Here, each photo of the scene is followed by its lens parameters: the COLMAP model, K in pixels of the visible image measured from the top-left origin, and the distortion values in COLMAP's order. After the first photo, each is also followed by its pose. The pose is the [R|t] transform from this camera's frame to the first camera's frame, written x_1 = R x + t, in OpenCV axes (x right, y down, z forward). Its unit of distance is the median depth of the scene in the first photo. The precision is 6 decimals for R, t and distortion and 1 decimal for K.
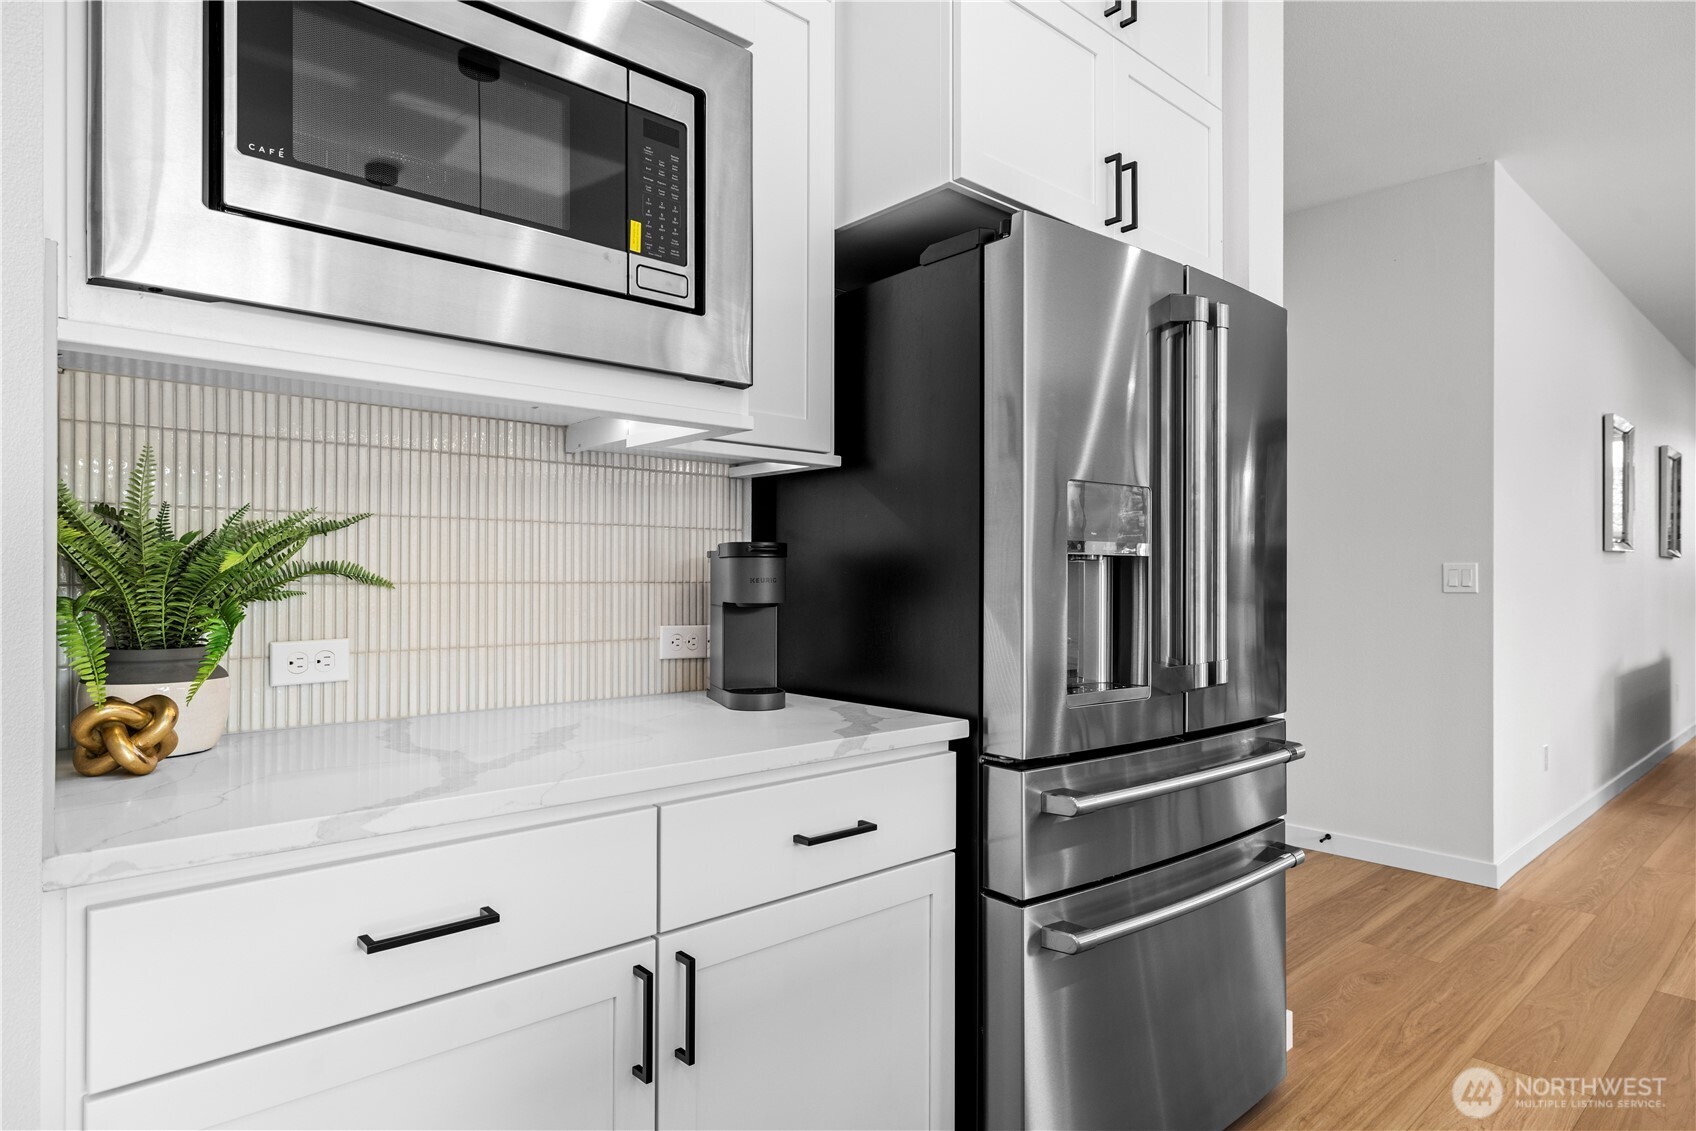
lens RADIAL K [[953.4, 0, 849.3], [0, 953.4, 571.3], [0, 0, 1]] dist [0.002460, 0.000529]
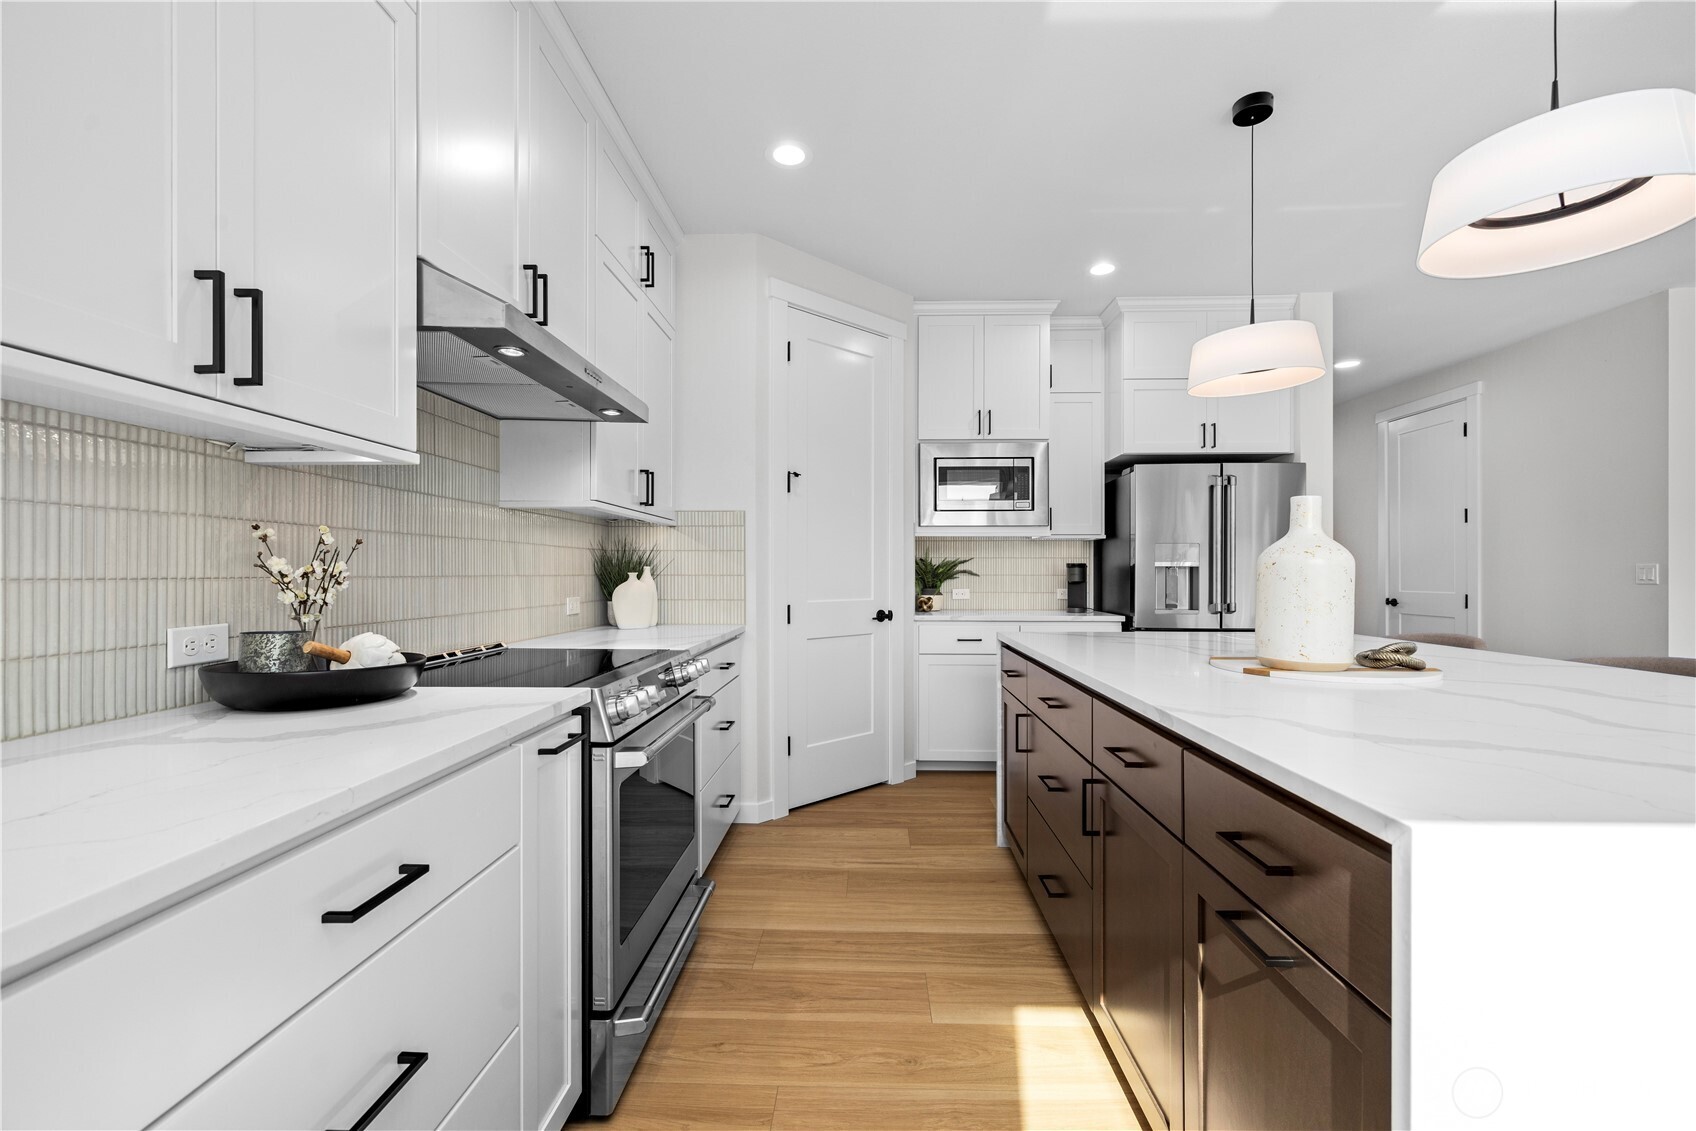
lens RADIAL K [[710.8, 0, 852.8], [0, 710.8, 571.1], [0, 0, 1]] dist [0.000242, 0.000027]
pose [[0.719195, -0.003345, -0.694800, 1.435217], [0.004559, 0.999990, -0.000095, -0.008122], [0.694793, -0.003099, 0.719203, -1.786824]]
